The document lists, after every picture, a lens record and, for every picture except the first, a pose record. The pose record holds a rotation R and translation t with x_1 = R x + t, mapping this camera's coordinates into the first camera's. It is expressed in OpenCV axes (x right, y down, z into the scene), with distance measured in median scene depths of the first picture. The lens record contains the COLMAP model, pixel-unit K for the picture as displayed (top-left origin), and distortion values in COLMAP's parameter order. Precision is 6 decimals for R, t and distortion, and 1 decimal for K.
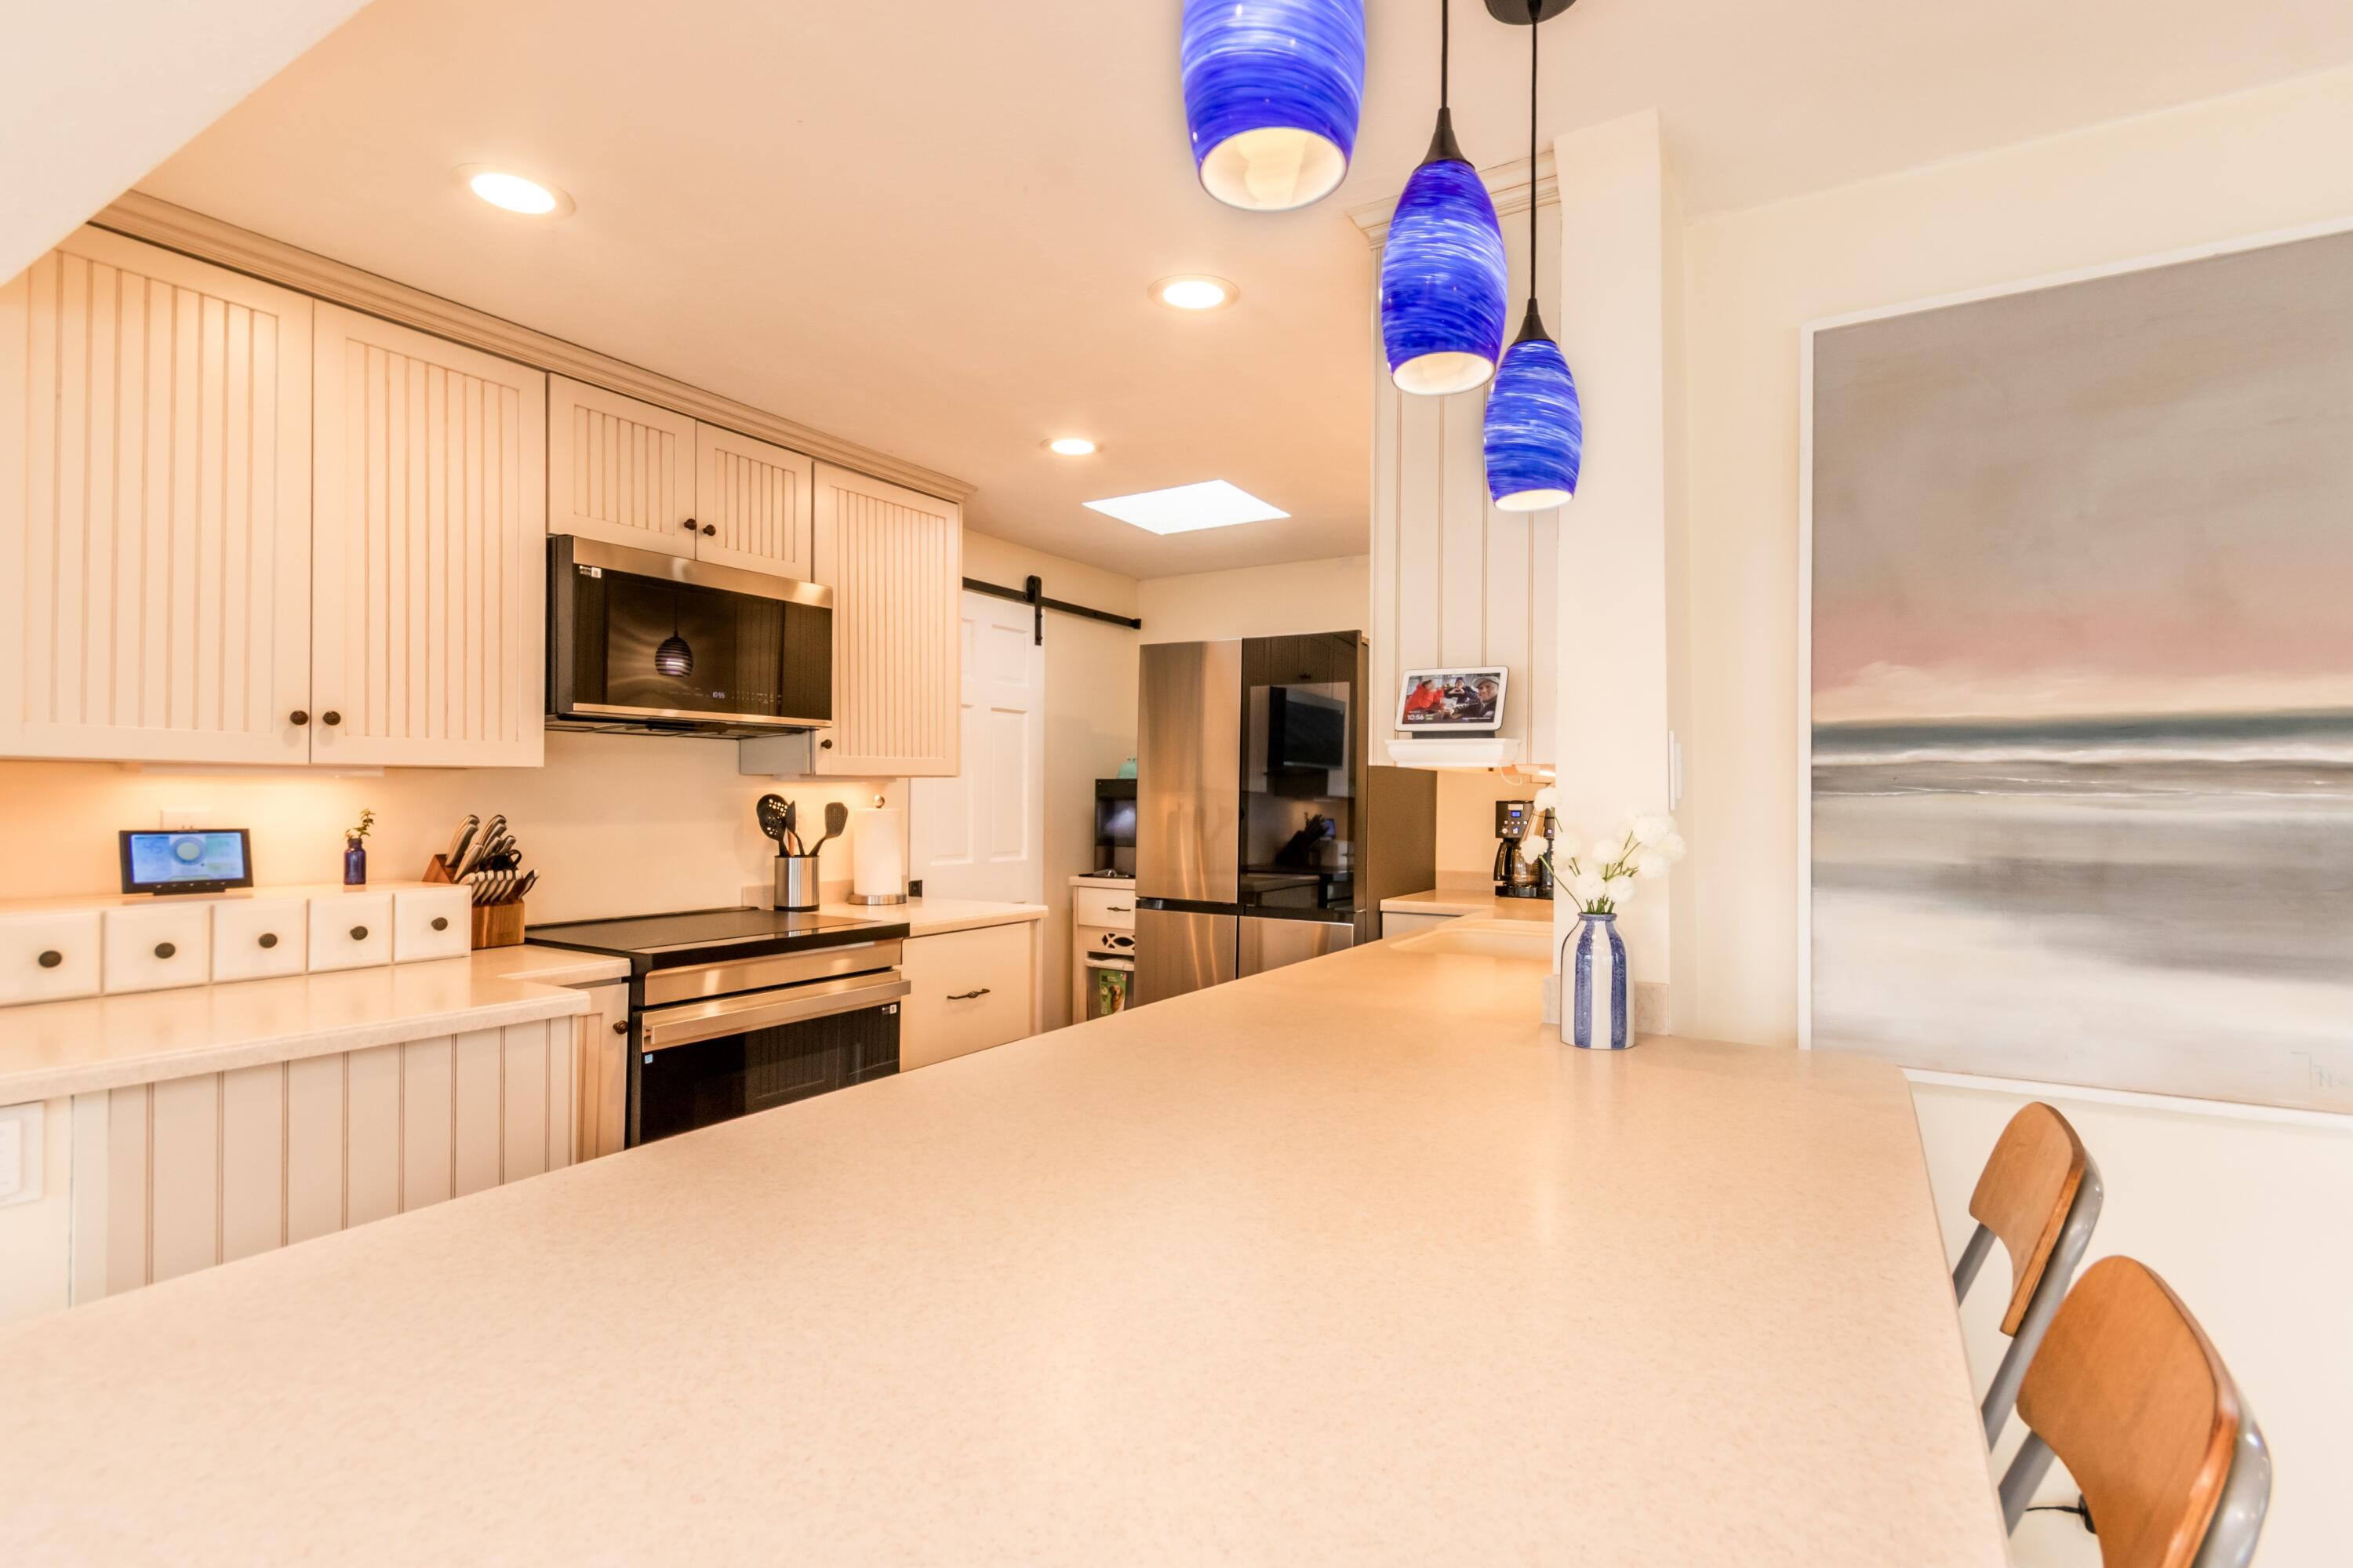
lens RADIAL K [[1119.9, 0, 1175.3], [0, 1119.9, 796.9], [0, 0, 1]] dist [0.001075, 0.000917]
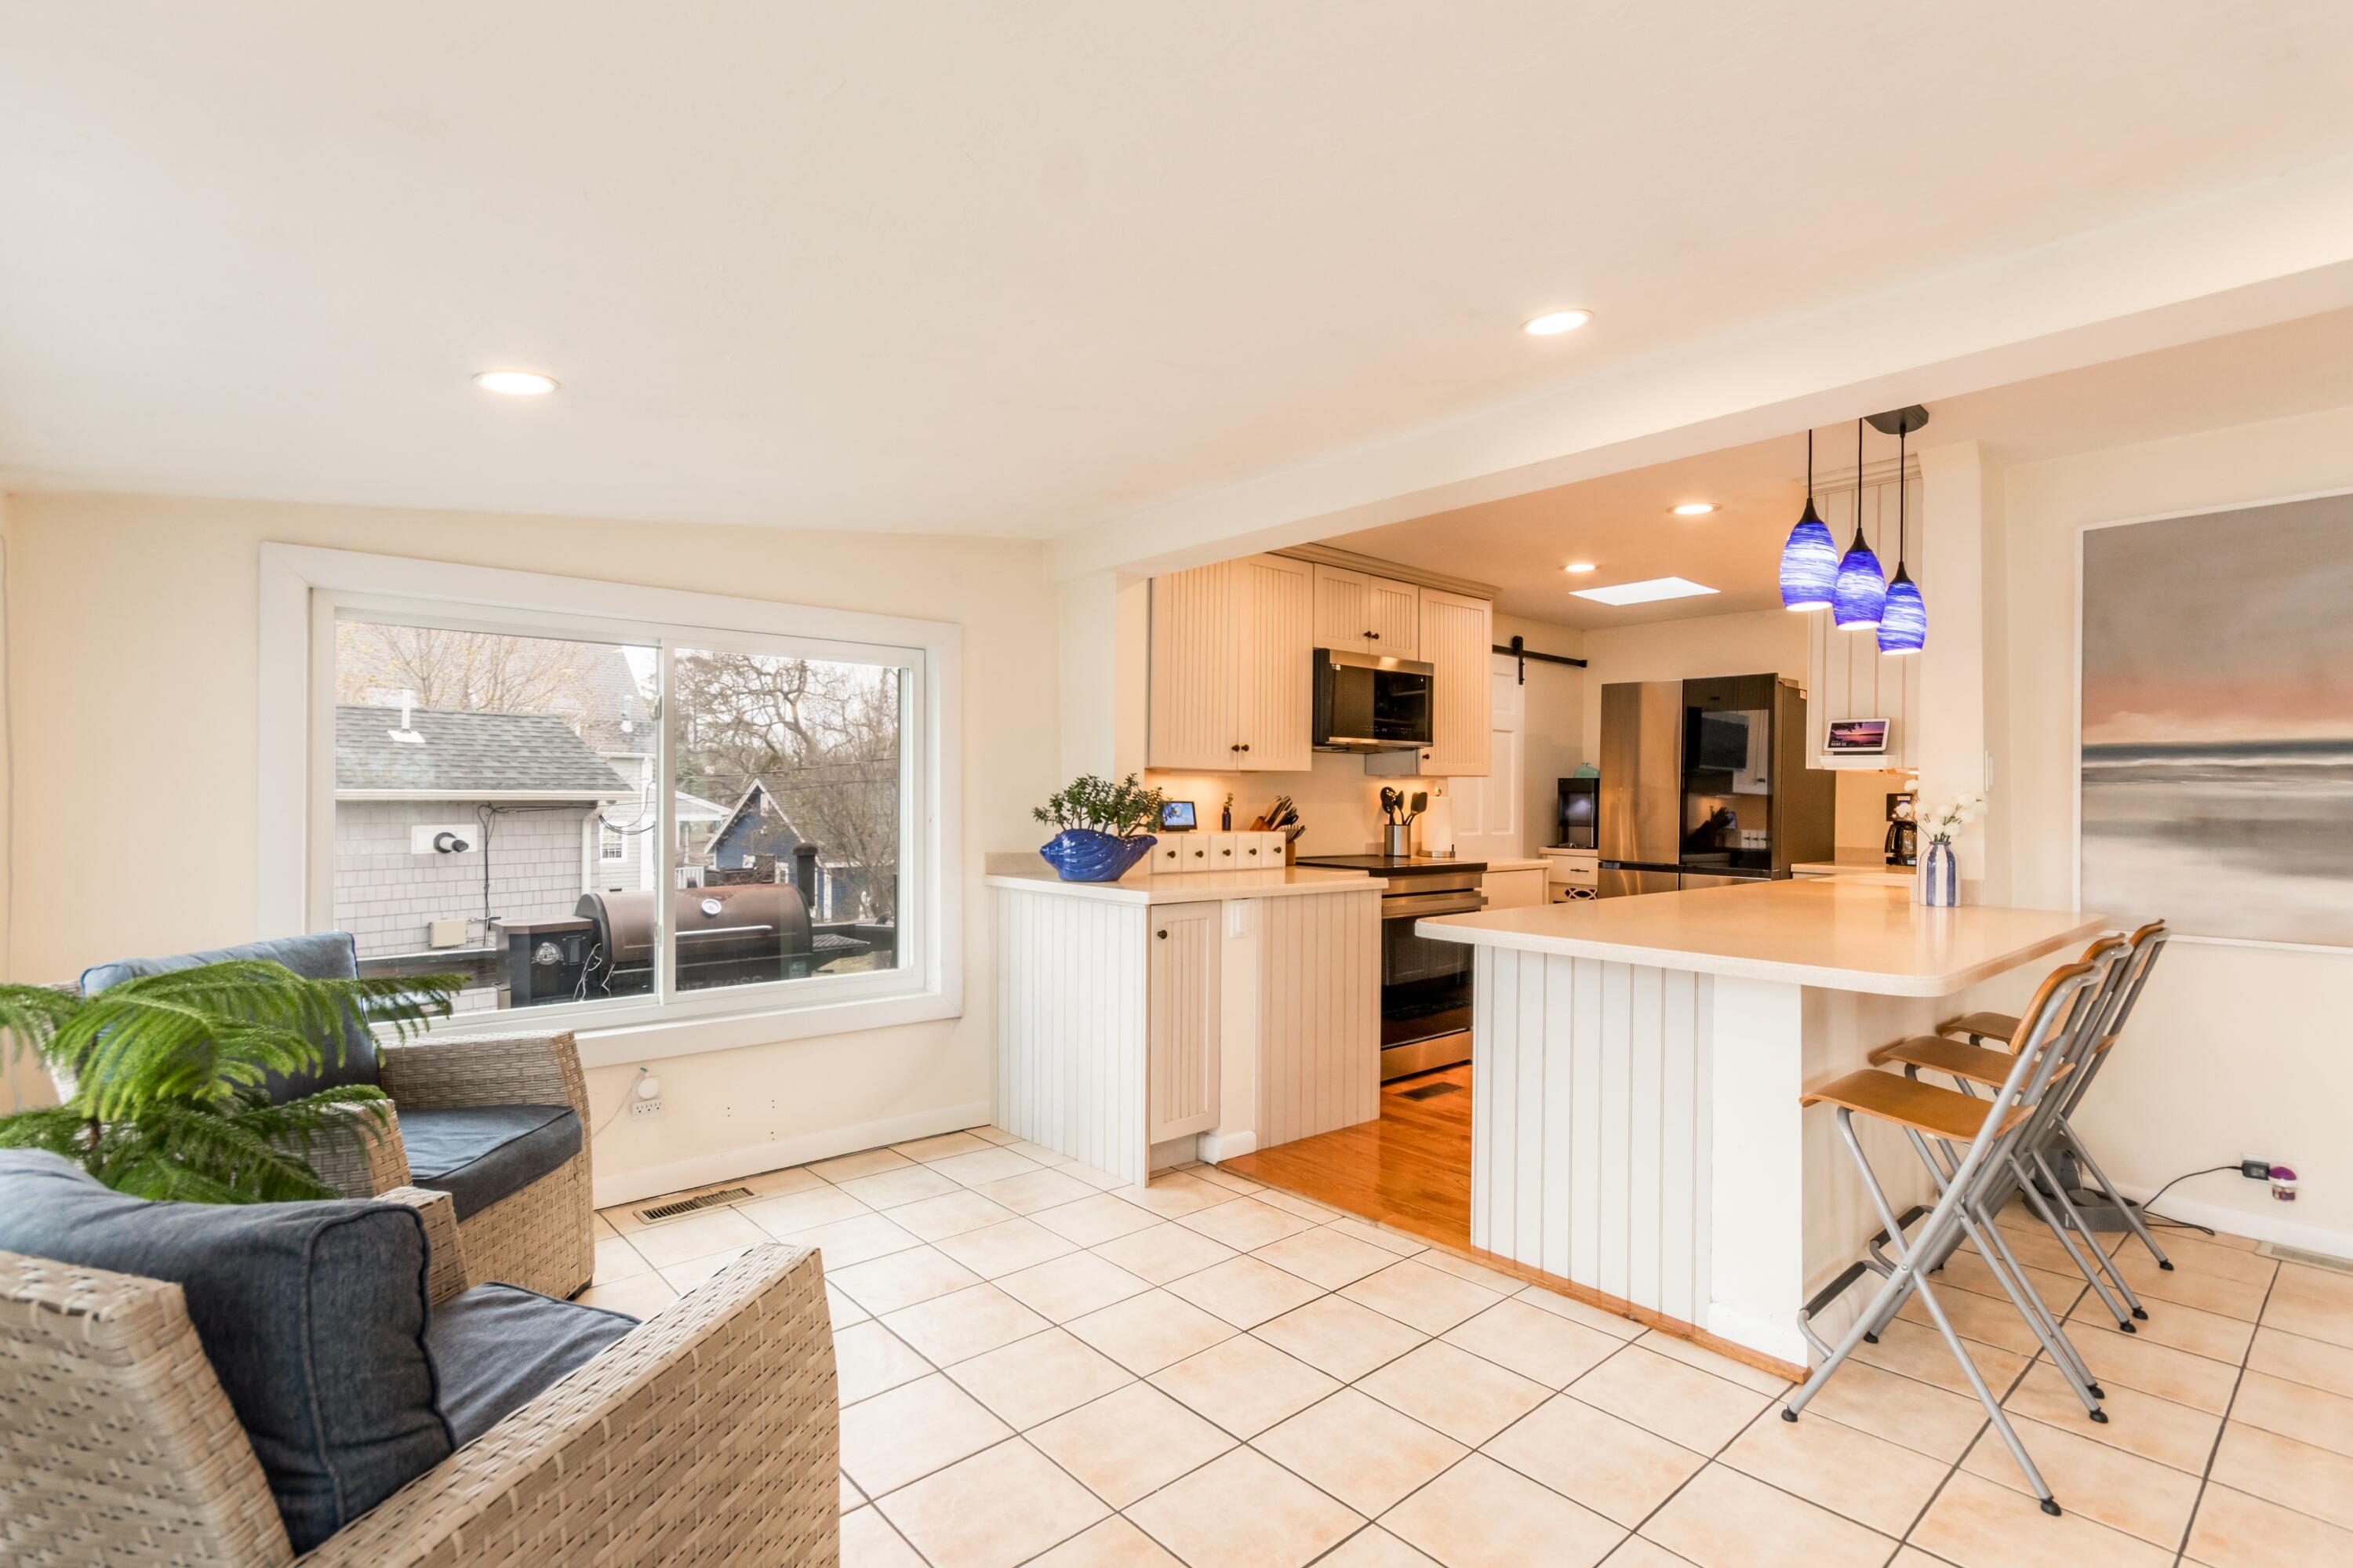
lens RADIAL K [[1096.7, 0, 1182.6], [0, 1096.7, 800.6], [0, 0, 1]] dist [0.002287, 0.000433]
pose [[0.956590, 0.004368, -0.291403, -0.231020], [-0.003926, 0.999990, 0.002104, 0.020328], [0.291409, -0.000868, 0.956598, -0.845077]]
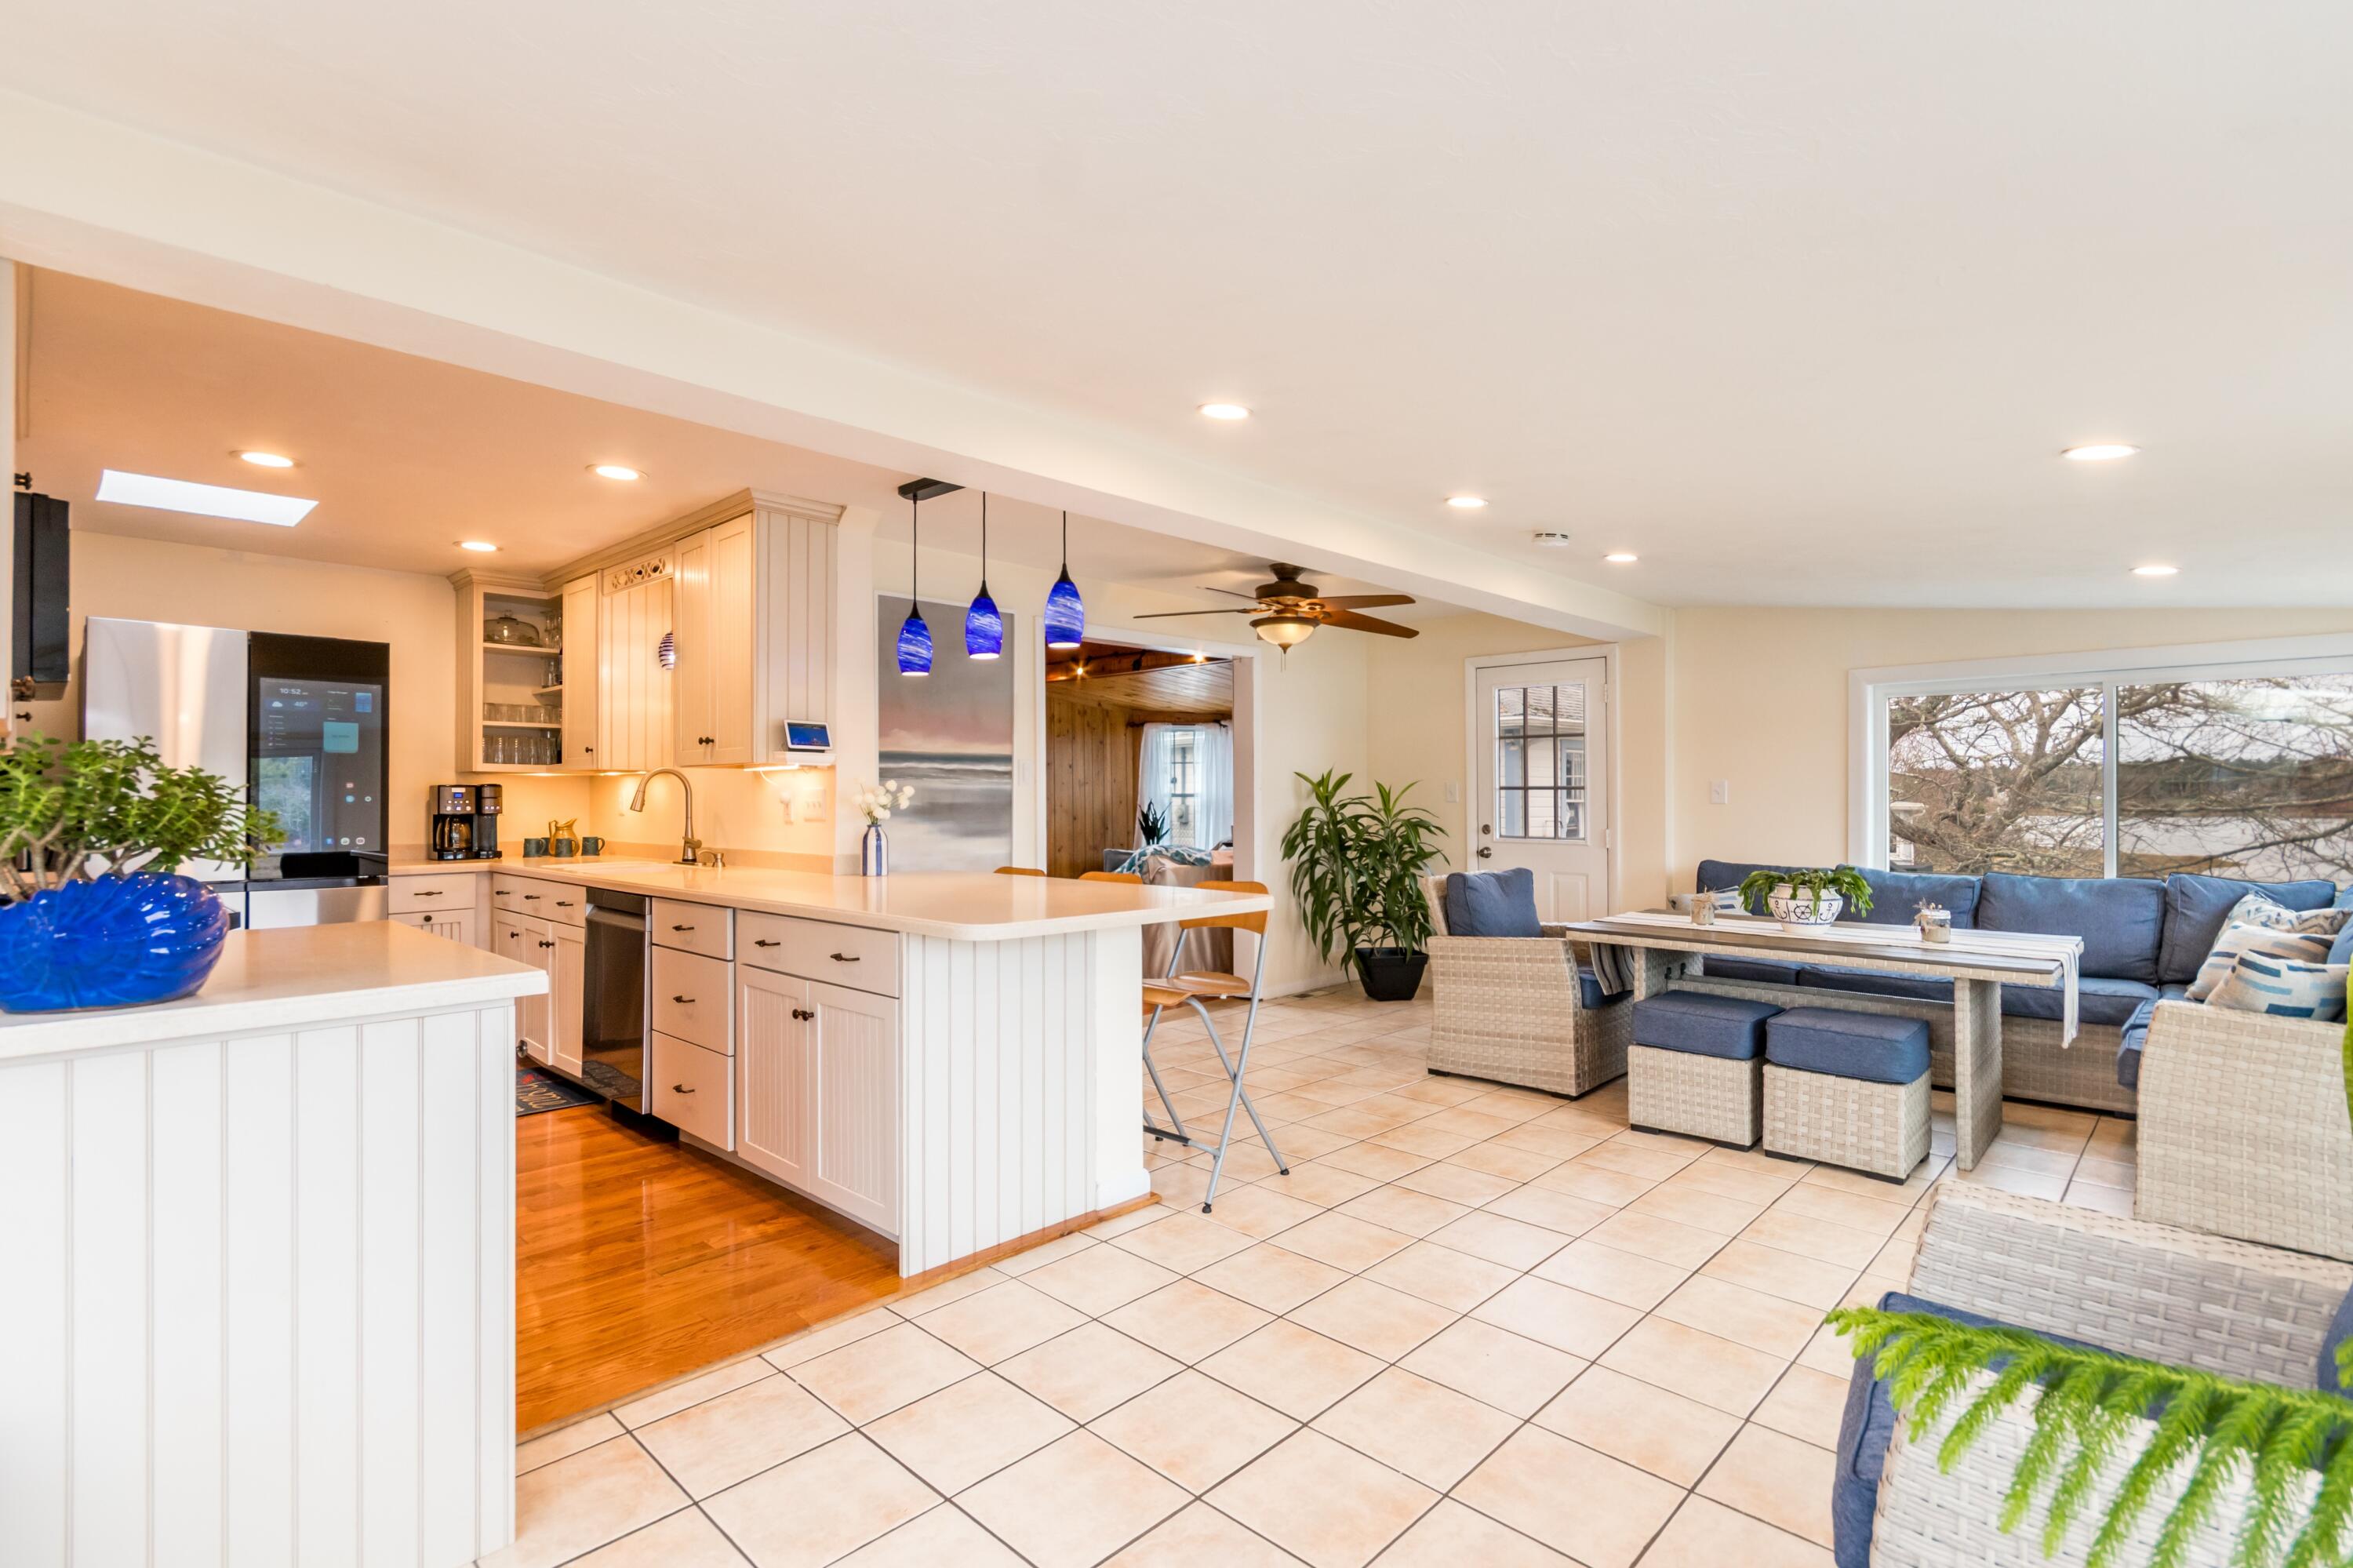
lens RADIAL K [[1096.7, 0, 1182.6], [0, 1096.7, 800.6], [0, 0, 1]] dist [0.002287, 0.000433]
pose [[0.219502, -0.007050, 0.975587, -1.236166], [0.000658, 0.999975, 0.007078, 0.021671], [-0.975612, -0.000911, 0.219501, -0.150713]]
